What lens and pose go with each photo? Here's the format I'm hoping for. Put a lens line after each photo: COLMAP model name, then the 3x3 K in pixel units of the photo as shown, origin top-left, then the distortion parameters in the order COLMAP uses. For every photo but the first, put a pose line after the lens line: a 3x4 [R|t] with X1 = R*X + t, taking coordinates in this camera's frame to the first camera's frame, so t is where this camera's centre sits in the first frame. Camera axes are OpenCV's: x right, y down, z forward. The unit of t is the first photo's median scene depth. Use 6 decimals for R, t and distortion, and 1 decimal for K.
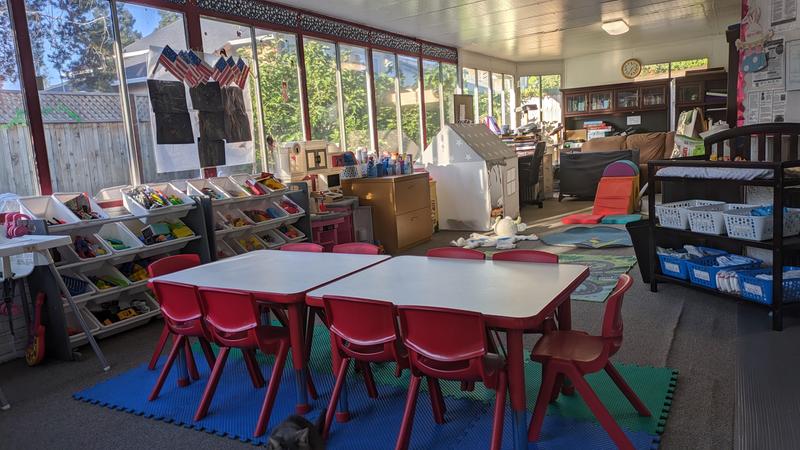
lens RADIAL K [[589.8, 0, 396.7], [0, 589.8, 225.9], [0, 0, 1]] dist [0.063636, -0.048571]
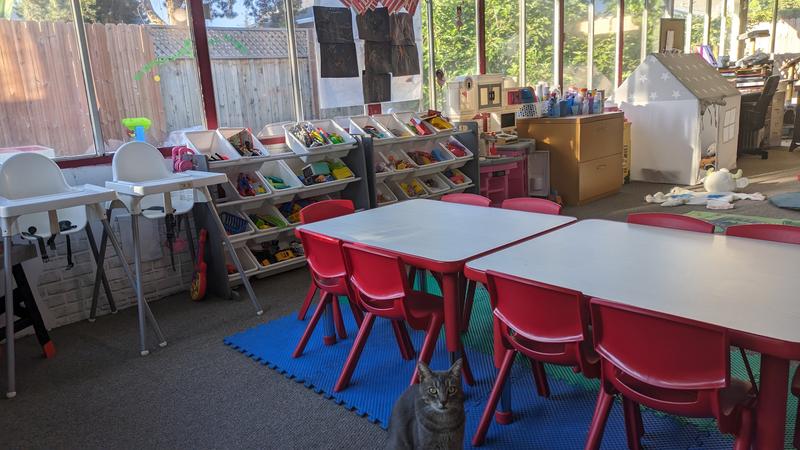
lens RADIAL K [[589.8, 0, 393.8], [0, 589.8, 216.8], [0, 0, 1]] dist [0.063636, -0.048571]
pose [[0.957156, 0.067684, -0.281553, -0.014729], [-0.043297, 0.994821, 0.091958, -0.009655], [0.286319, -0.075827, 0.955129, 0.123842]]
